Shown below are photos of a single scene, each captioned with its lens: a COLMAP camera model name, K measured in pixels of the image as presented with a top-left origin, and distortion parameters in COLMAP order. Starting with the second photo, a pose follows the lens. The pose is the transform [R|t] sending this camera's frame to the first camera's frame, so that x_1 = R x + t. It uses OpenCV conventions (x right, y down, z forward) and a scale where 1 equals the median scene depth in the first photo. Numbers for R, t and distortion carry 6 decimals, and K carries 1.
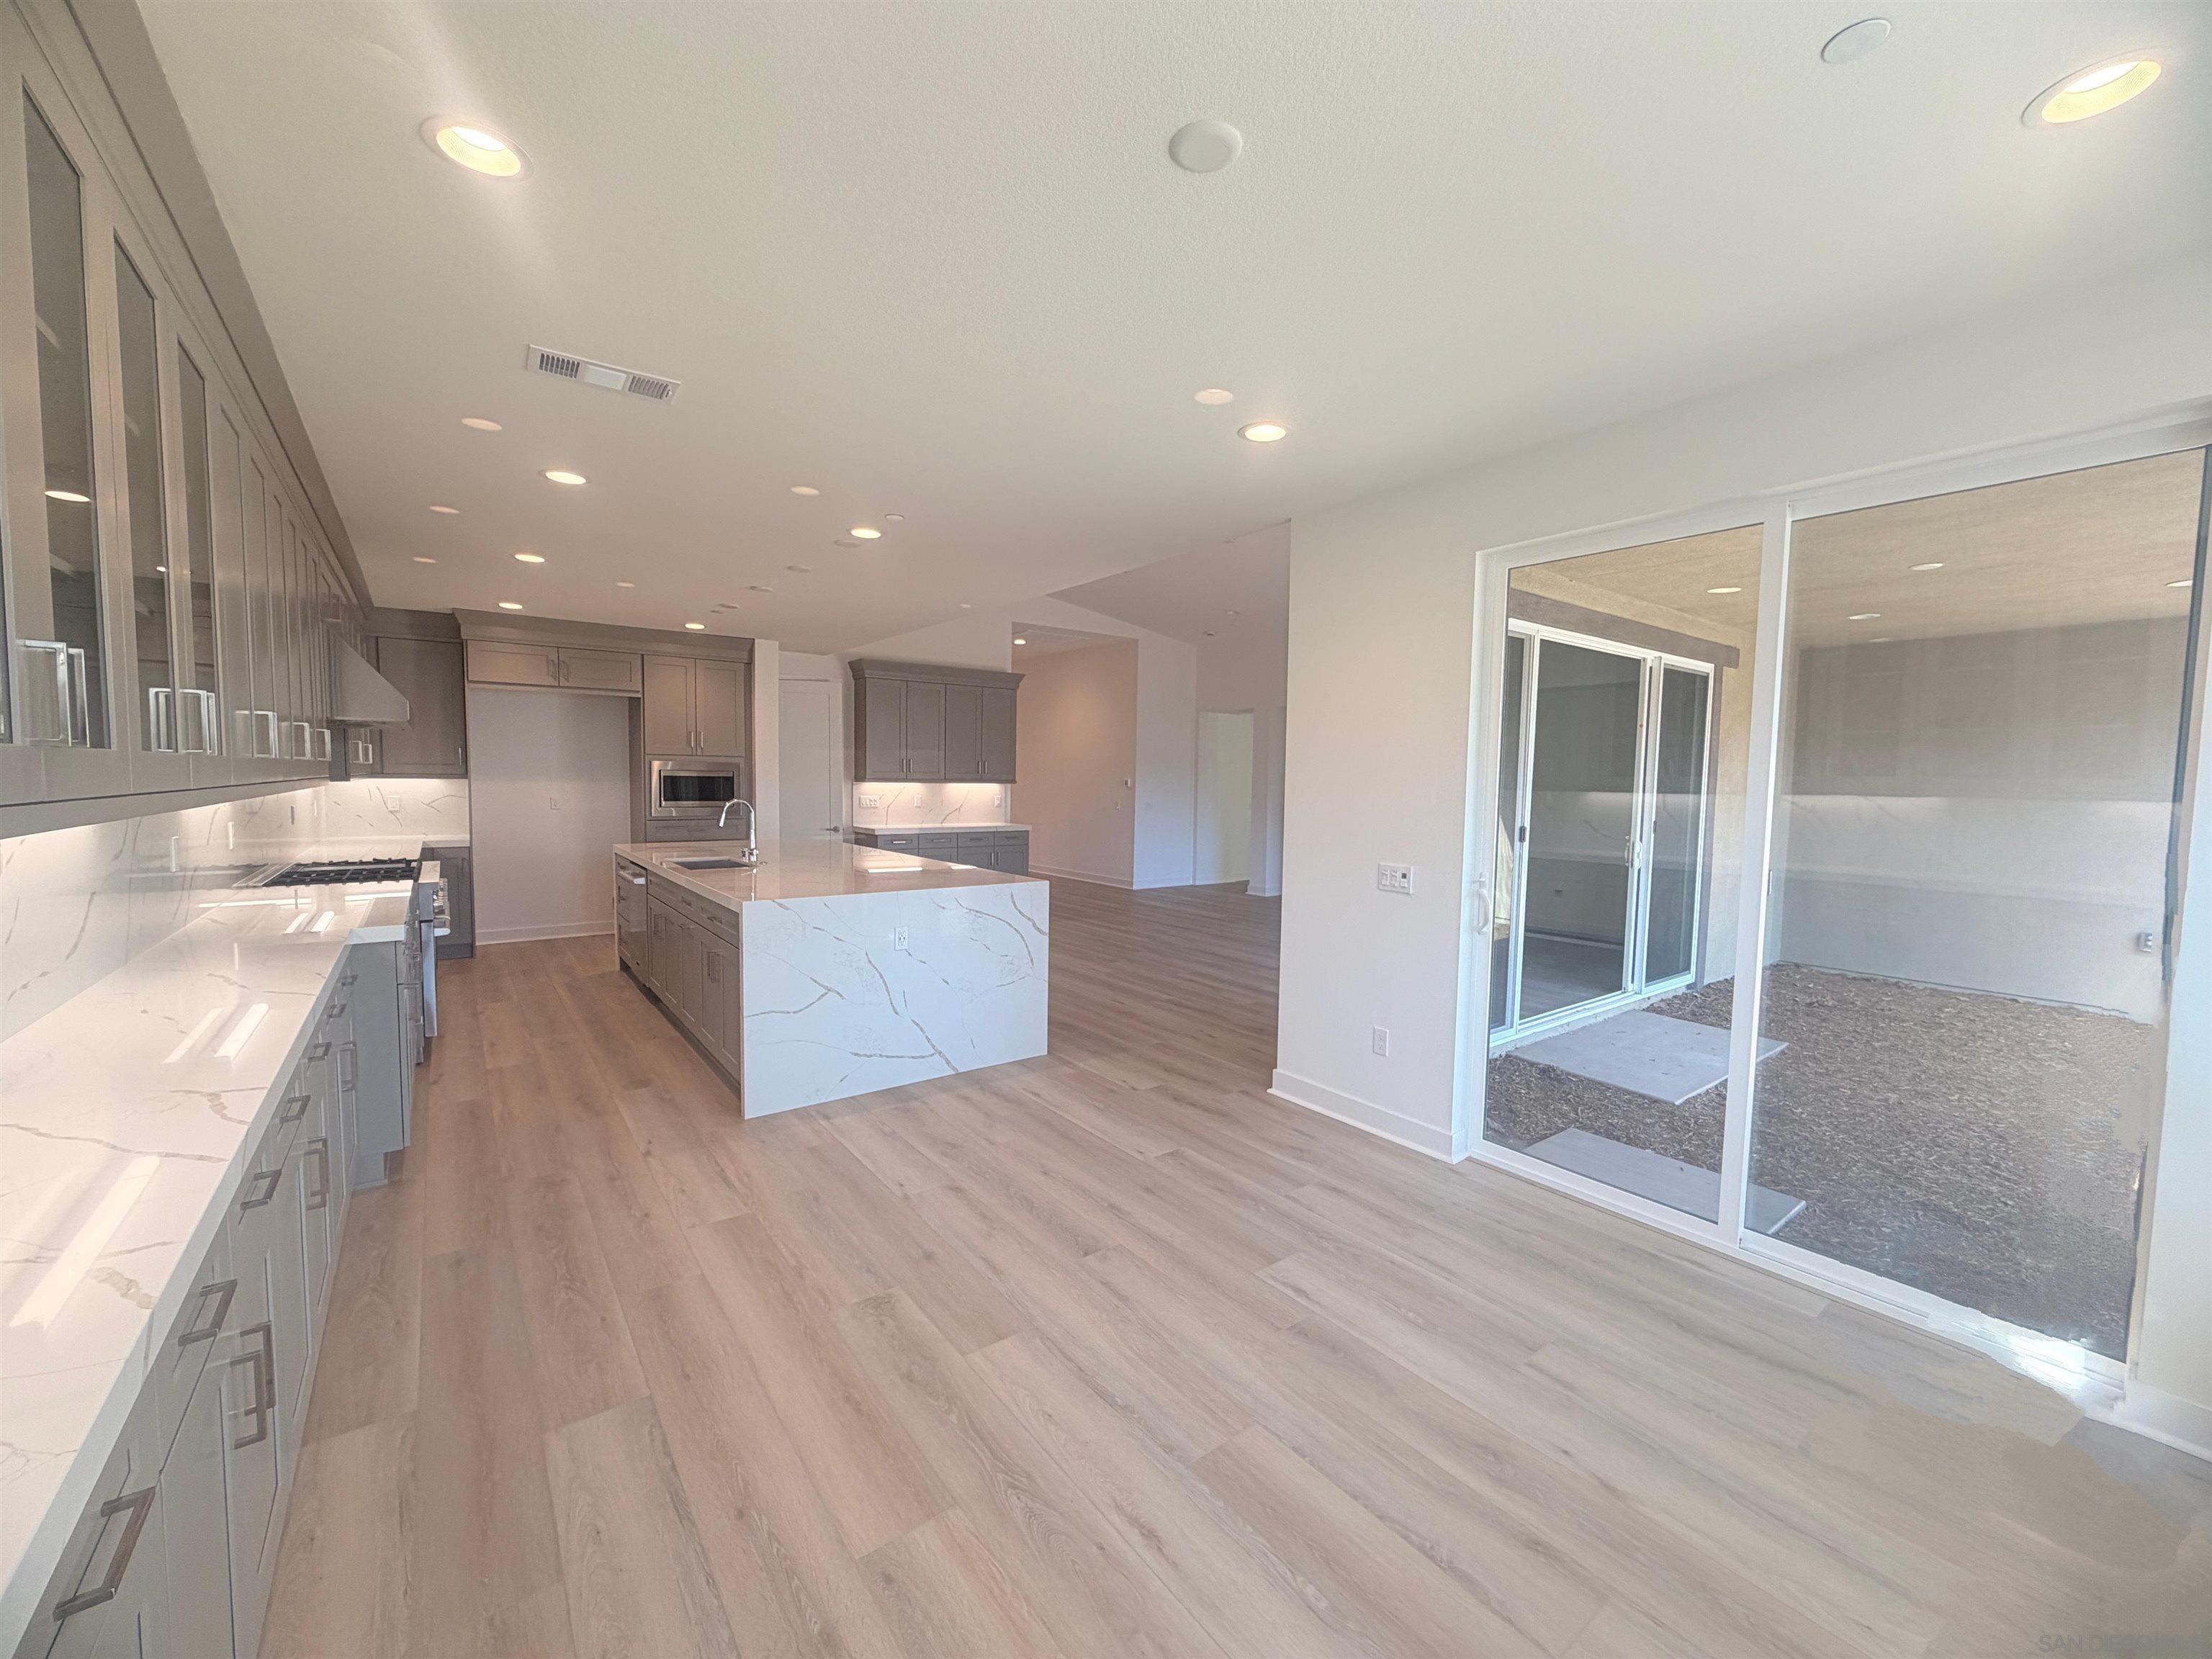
lens RADIAL K [[880.2, 0, 1096.0], [0, 880.2, 829.4], [0, 0, 1]] dist [0.001269, 0.000057]
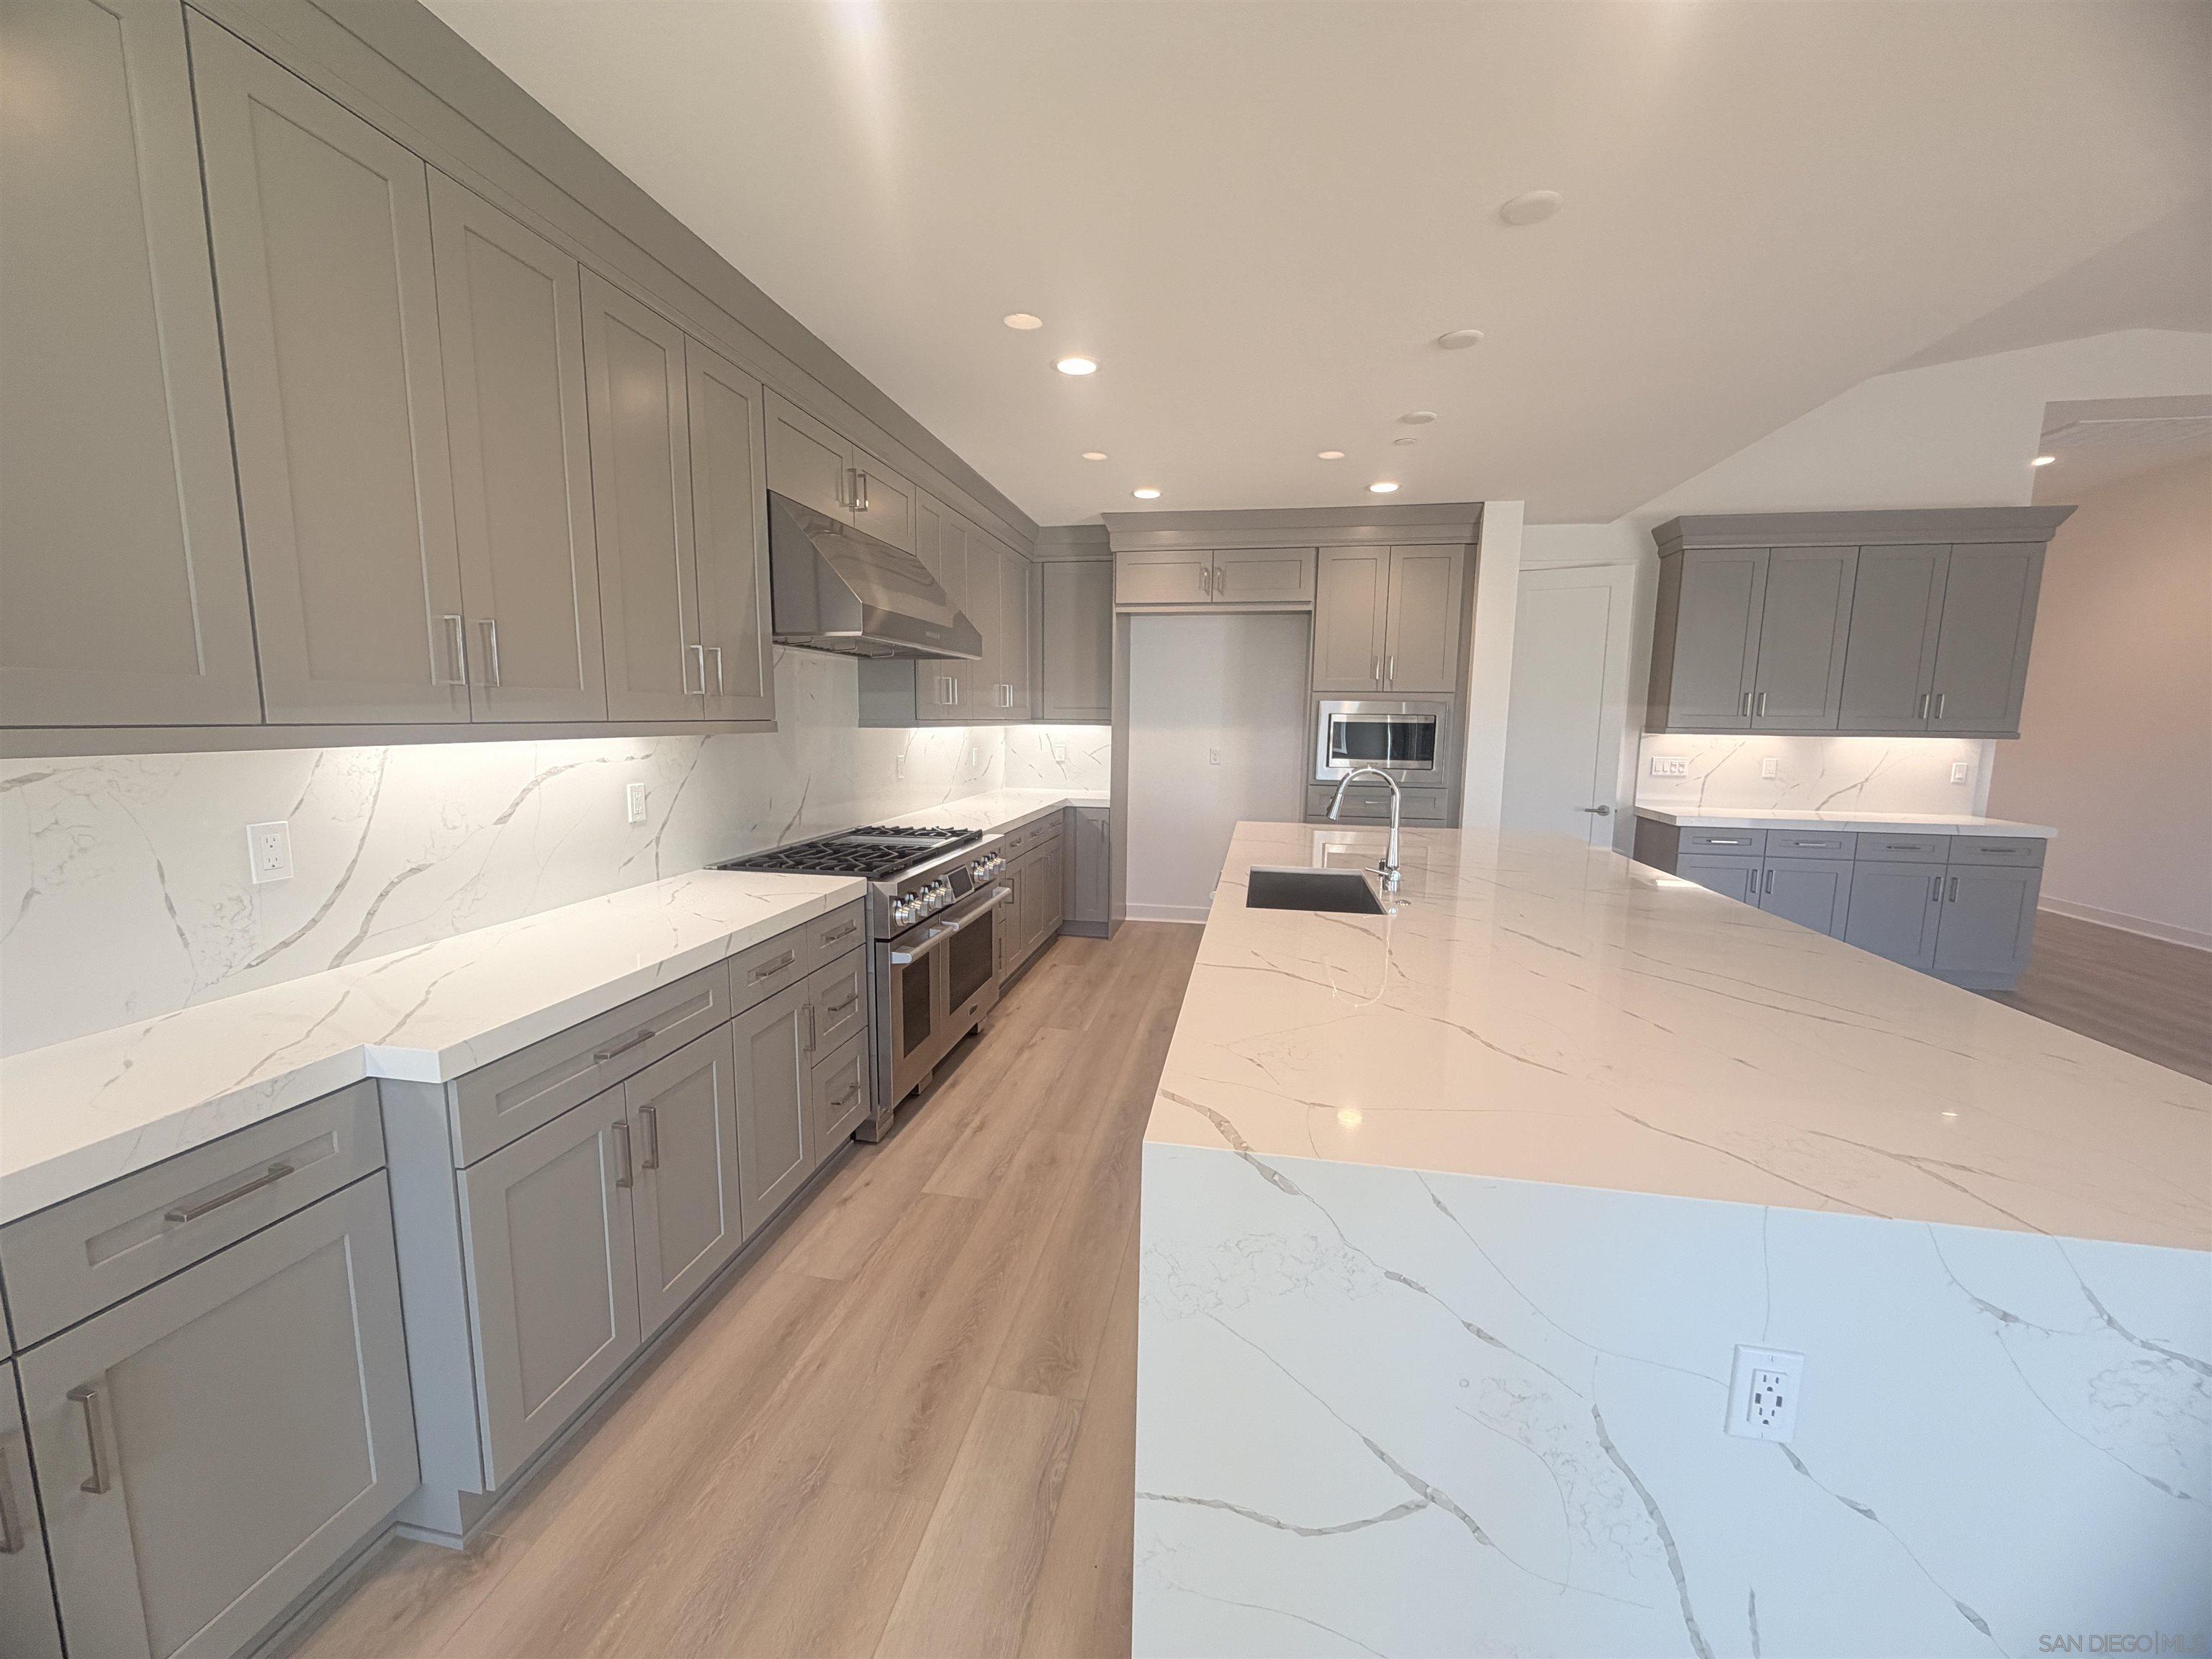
lens RADIAL K [[880.2, 0, 1101.8], [0, 880.2, 831.3], [0, 0, 1]] dist [0.001269, 0.000057]
pose [[0.679228, 0.090965, -0.728269, -0.165725], [-0.047239, 0.995650, 0.080304, -0.036380], [0.732406, -0.020142, 0.680570, 0.642737]]
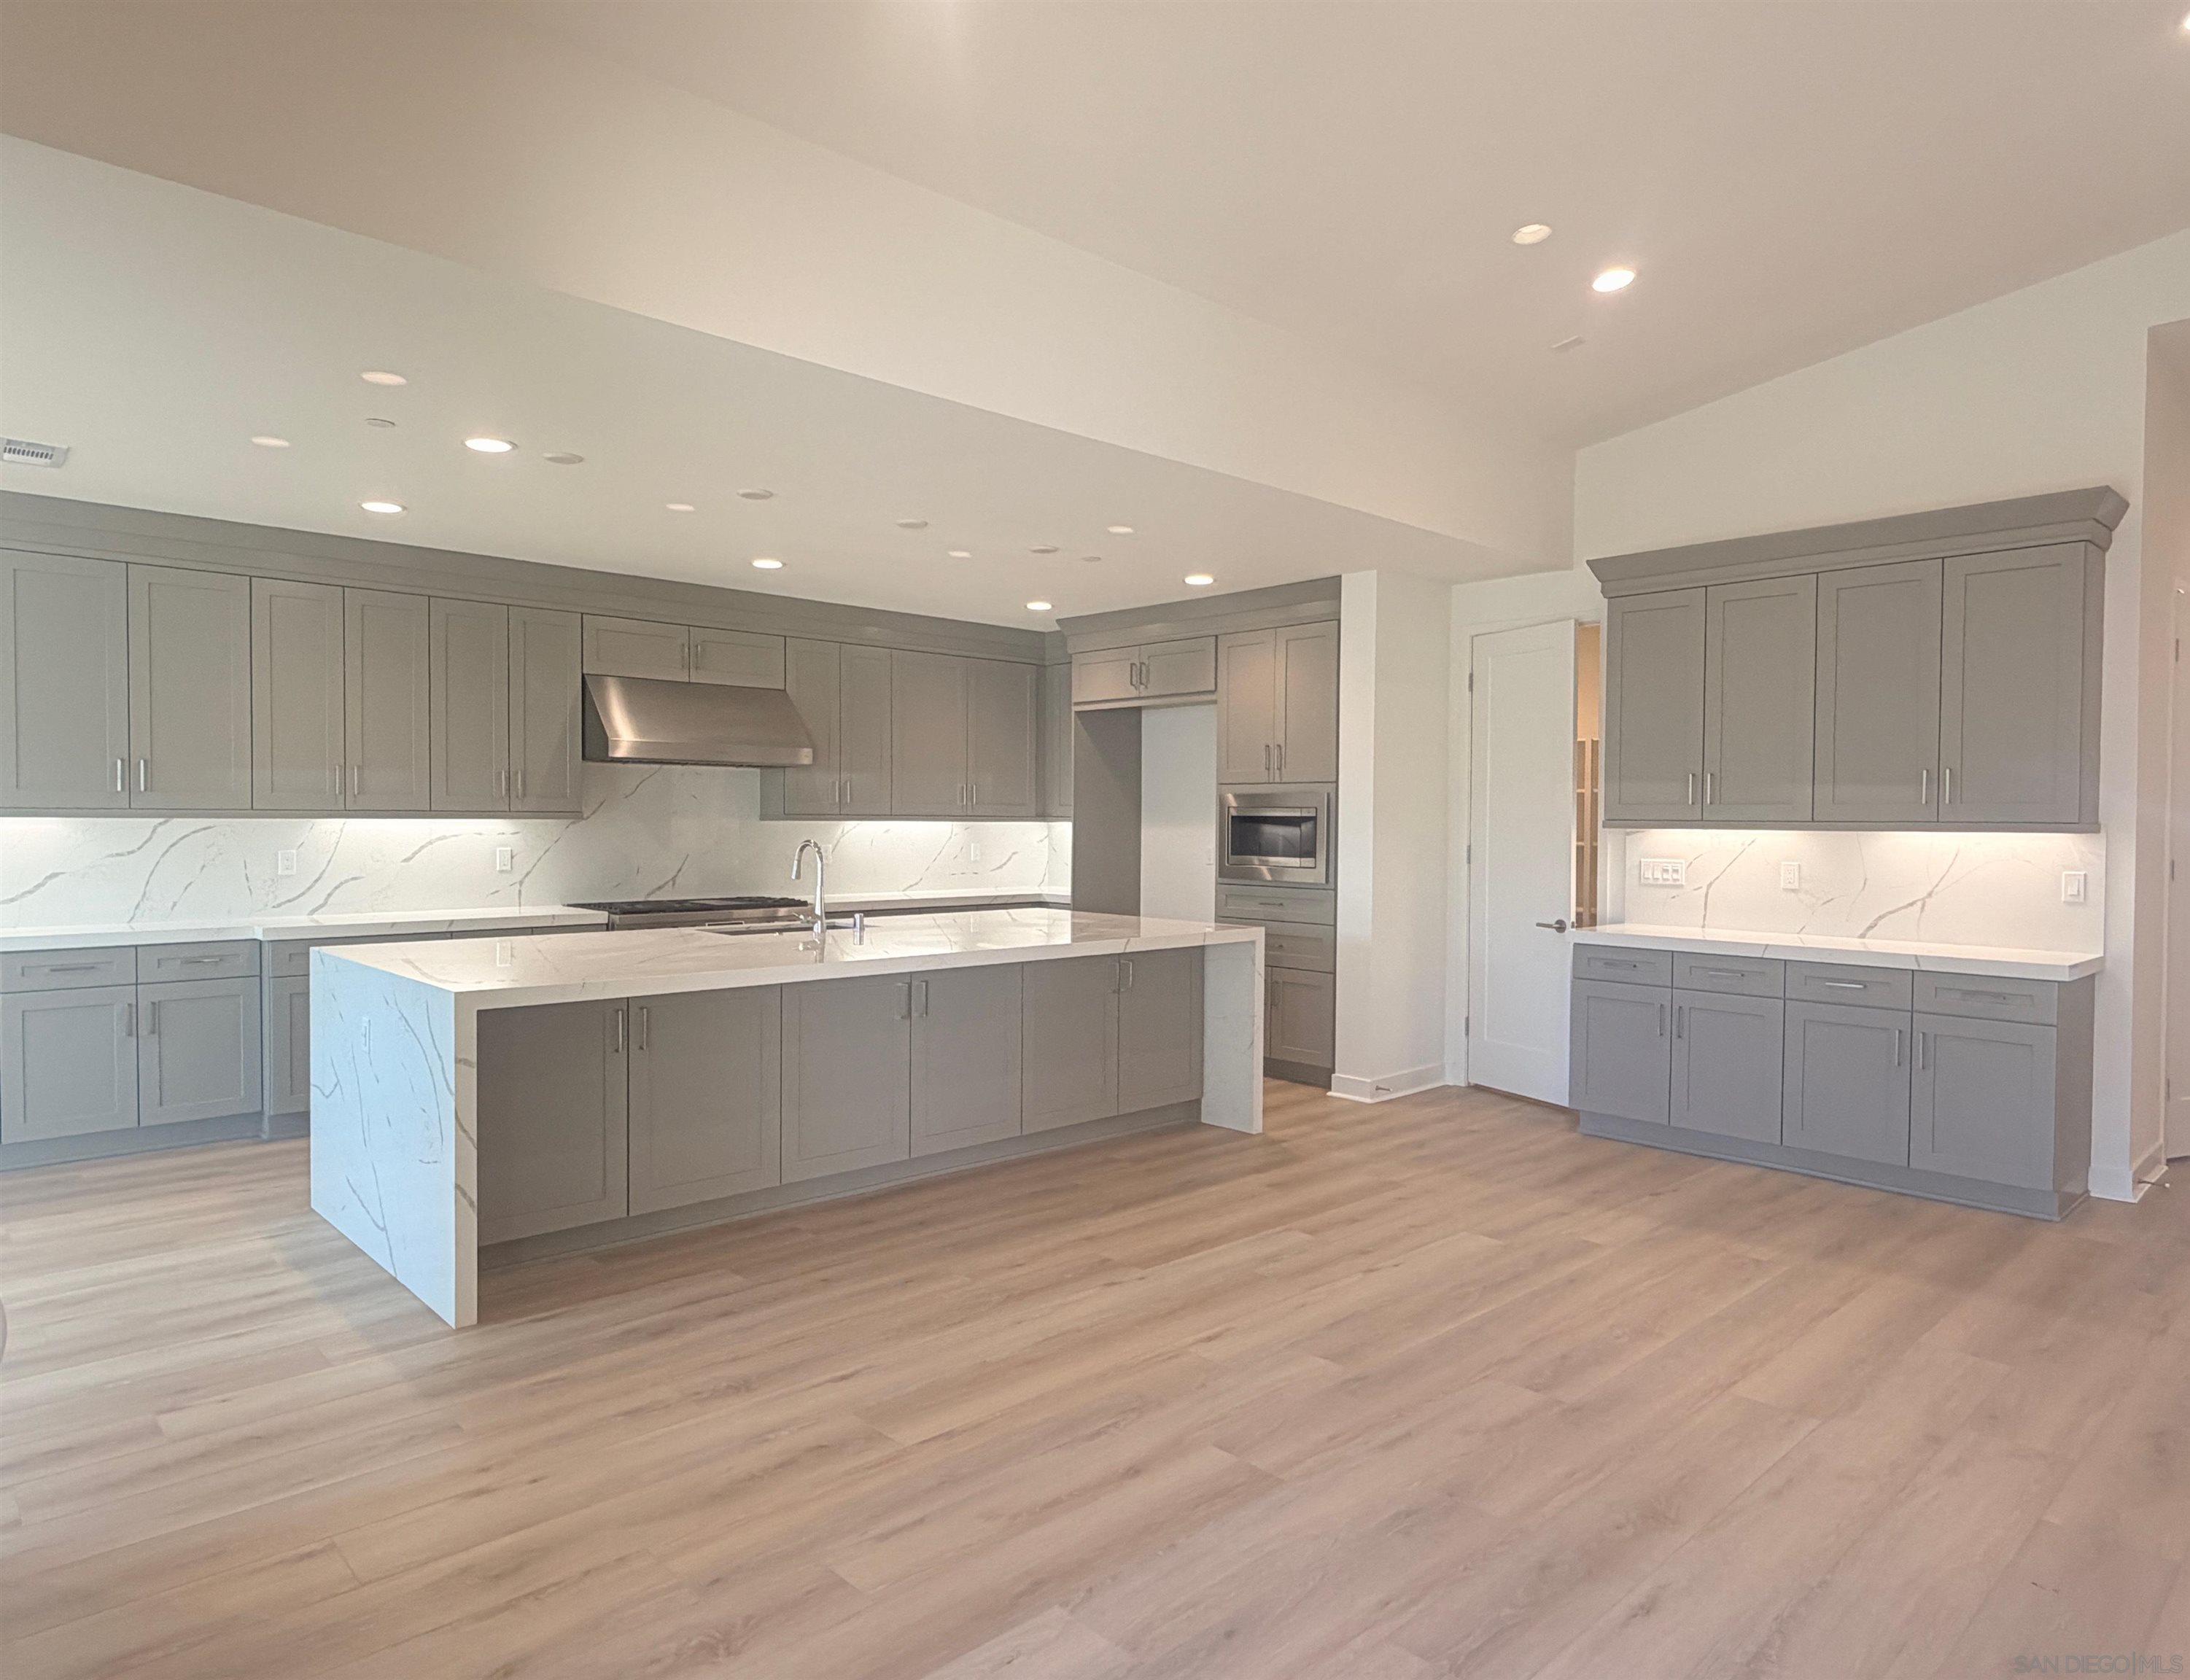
lens RADIAL K [[1323.8, 0, 1063.1], [0, 1323.8, 839.7], [0, 0, 1]] dist [0.001501, -0.000773]
pose [[0.101451, 0.002755, -0.994837, 0.771376], [-0.065621, 0.997837, -0.003929, -0.052235], [0.992674, 0.065680, 0.101412, 1.291281]]
